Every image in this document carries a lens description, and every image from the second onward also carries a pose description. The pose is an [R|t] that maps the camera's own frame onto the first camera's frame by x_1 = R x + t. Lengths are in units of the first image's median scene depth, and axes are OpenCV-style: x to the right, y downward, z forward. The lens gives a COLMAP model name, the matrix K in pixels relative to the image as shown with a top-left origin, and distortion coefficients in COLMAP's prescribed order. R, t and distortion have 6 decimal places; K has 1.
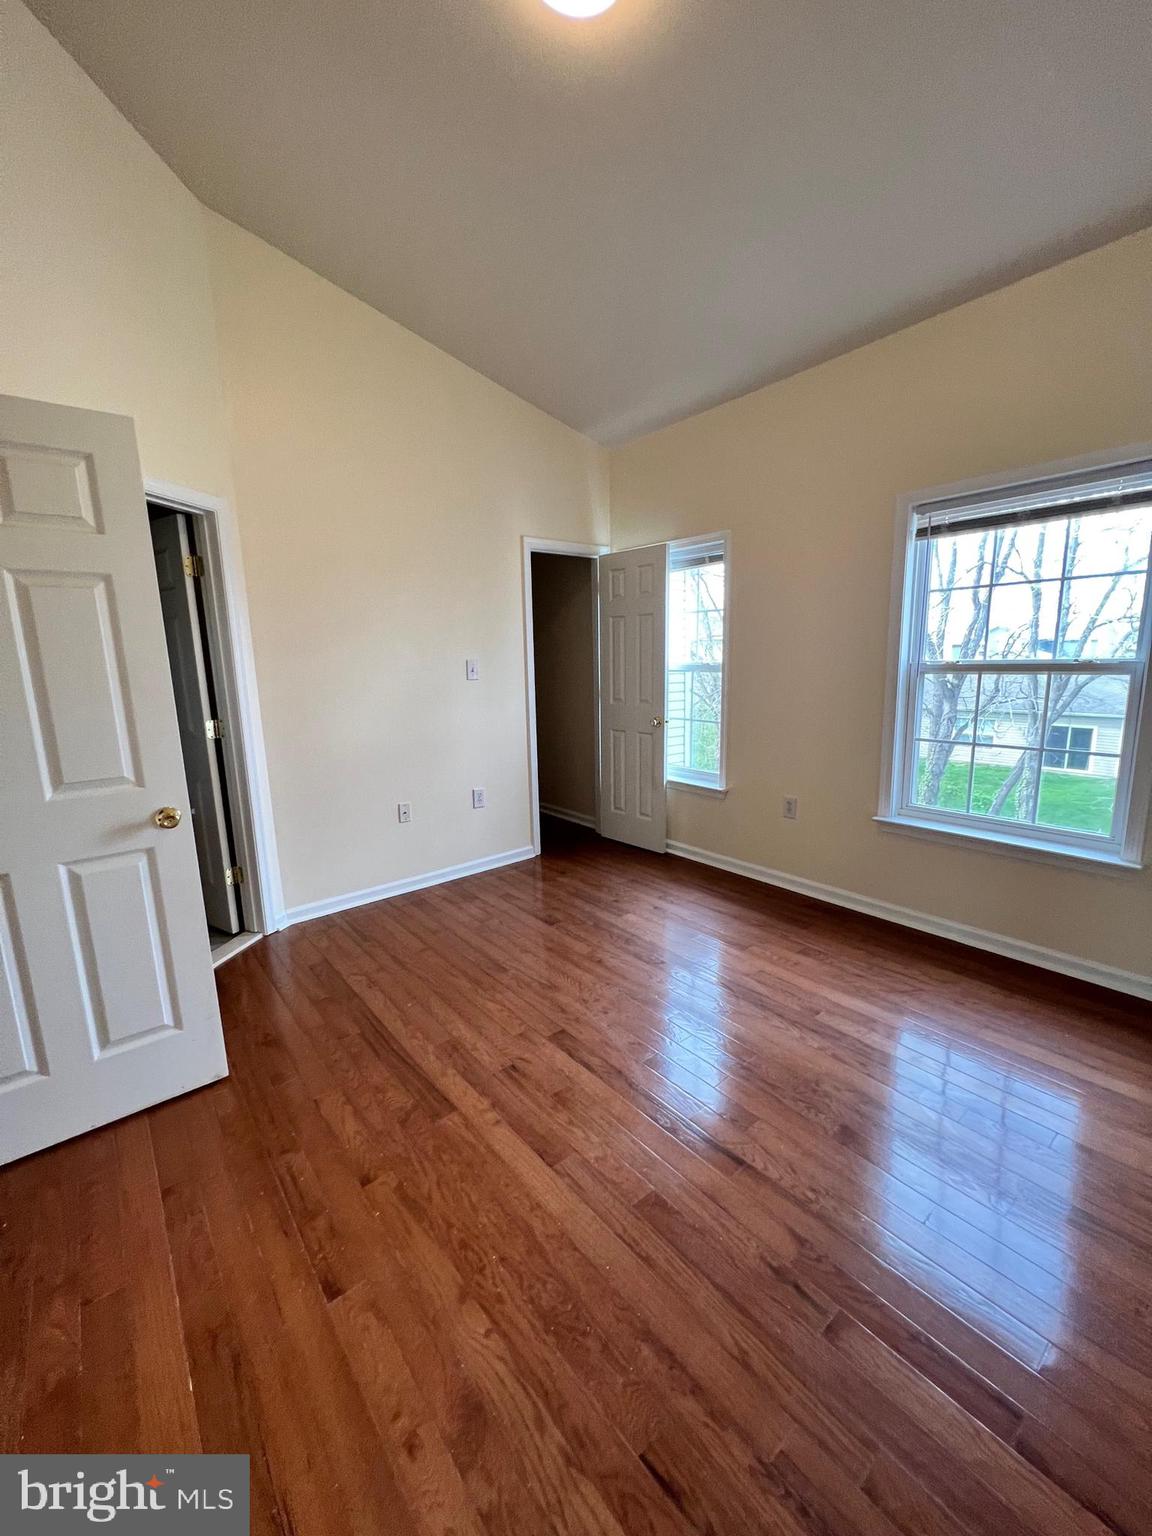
lens RADIAL K [[613.5, 0, 584.2], [0, 613.5, 757.7], [0, 0, 1]] dist [-0.000273, 0.000730]
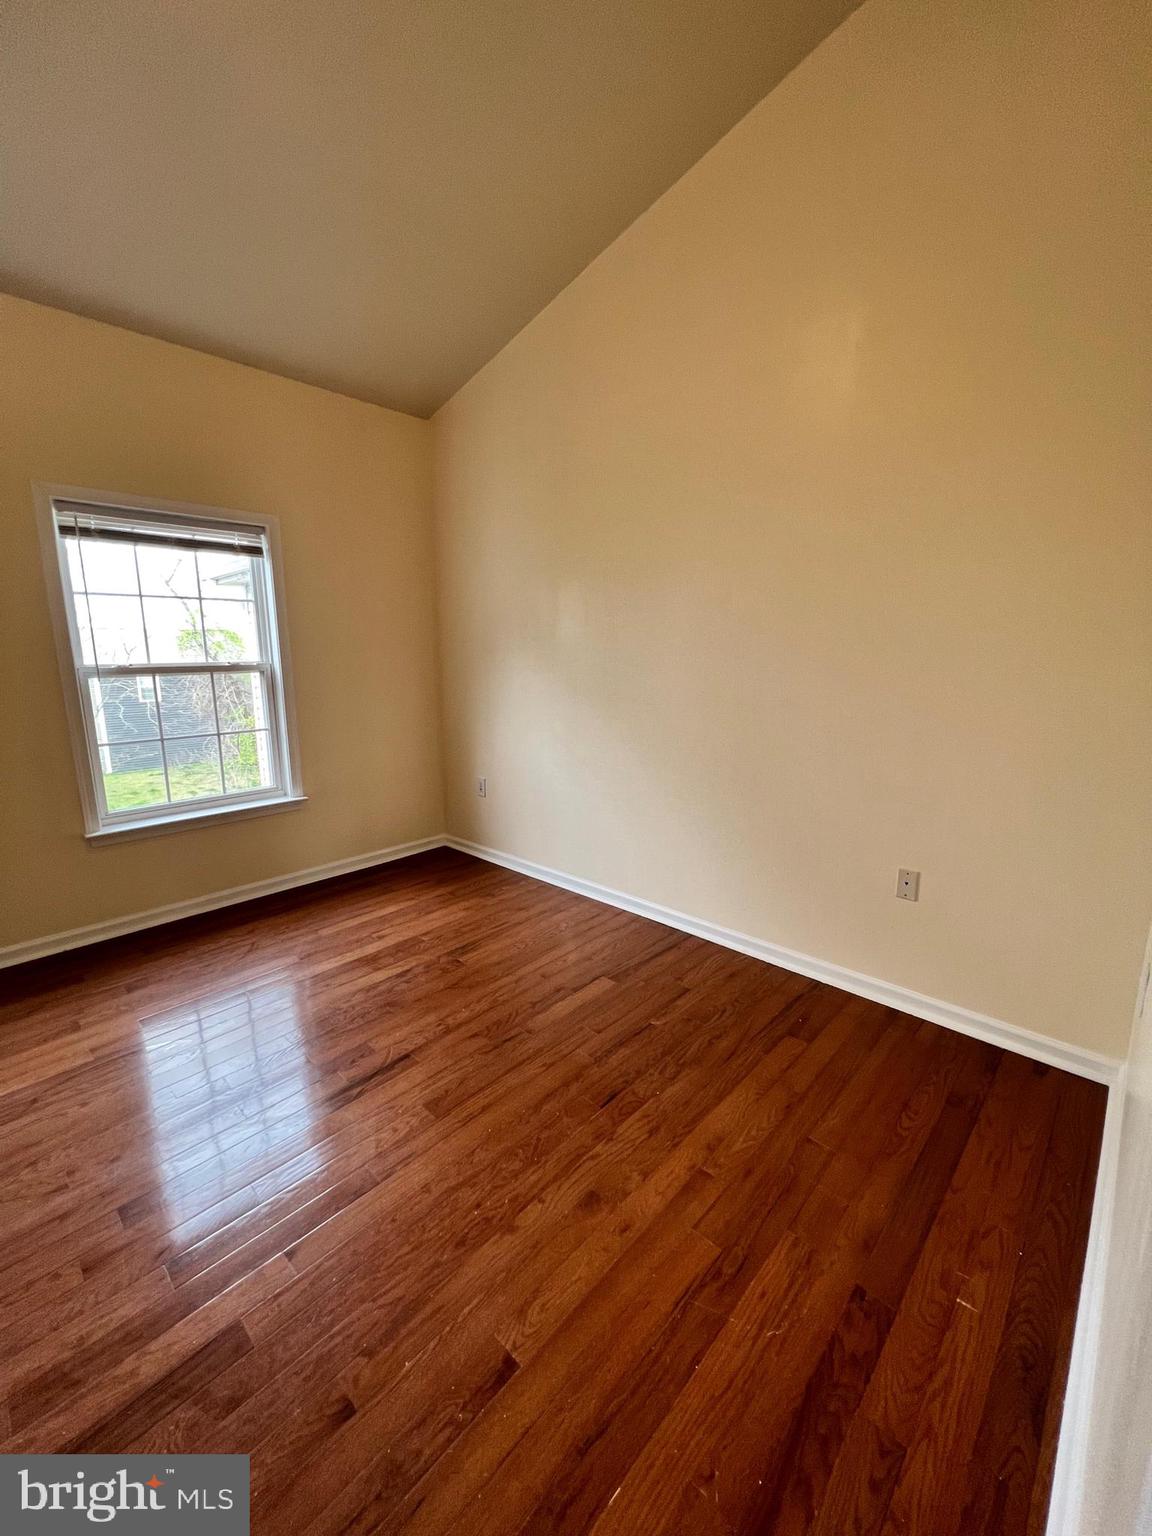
lens RADIAL K [[613.5, 0, 569.9], [0, 613.5, 758.1], [0, 0, 1]] dist [-0.000273, 0.000730]
pose [[-0.111868, -0.149902, 0.982352, -1.110955], [0.169332, 0.971223, 0.167487, -0.105423], [-0.979189, 0.185081, -0.083266, 0.794887]]
